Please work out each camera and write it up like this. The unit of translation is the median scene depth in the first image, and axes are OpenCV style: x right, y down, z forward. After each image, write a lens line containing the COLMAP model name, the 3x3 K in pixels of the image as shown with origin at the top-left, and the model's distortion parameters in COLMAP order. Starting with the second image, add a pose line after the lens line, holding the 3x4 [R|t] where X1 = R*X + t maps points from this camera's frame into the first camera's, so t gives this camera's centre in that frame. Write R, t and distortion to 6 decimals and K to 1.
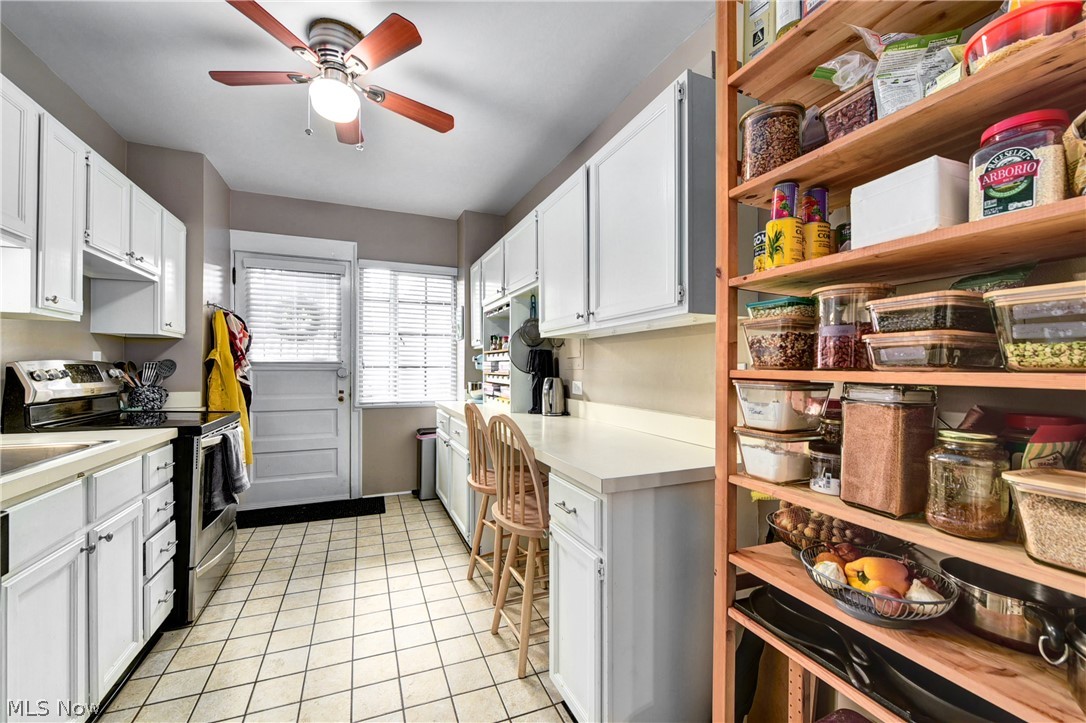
lens RADIAL K [[432.8, 0, 540.9], [0, 432.8, 368.9], [0, 0, 1]] dist [-0.006375, -0.001130]
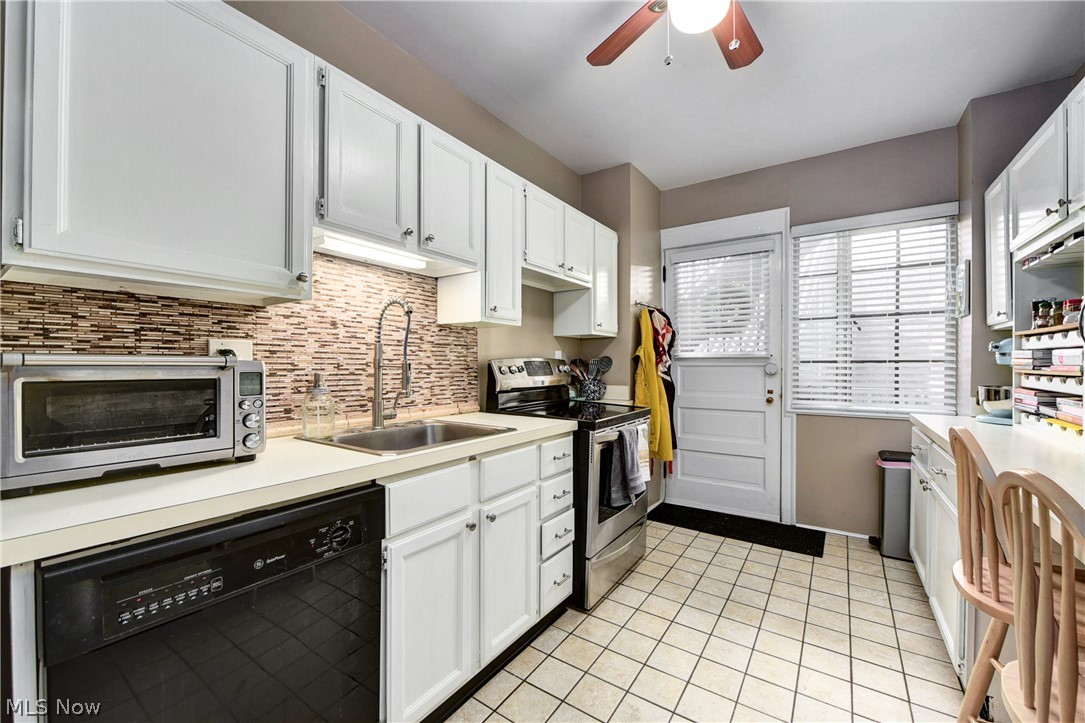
lens RADIAL K [[432.4, 0, 548.1], [0, 432.4, 369.0], [0, 0, 1]] dist [-0.006375, -0.001130]
pose [[0.551377, 0.006328, -0.834232, -0.003353], [0.002543, 0.999954, 0.009267, 0.000186], [0.834252, -0.007231, 0.551336, 0.229153]]
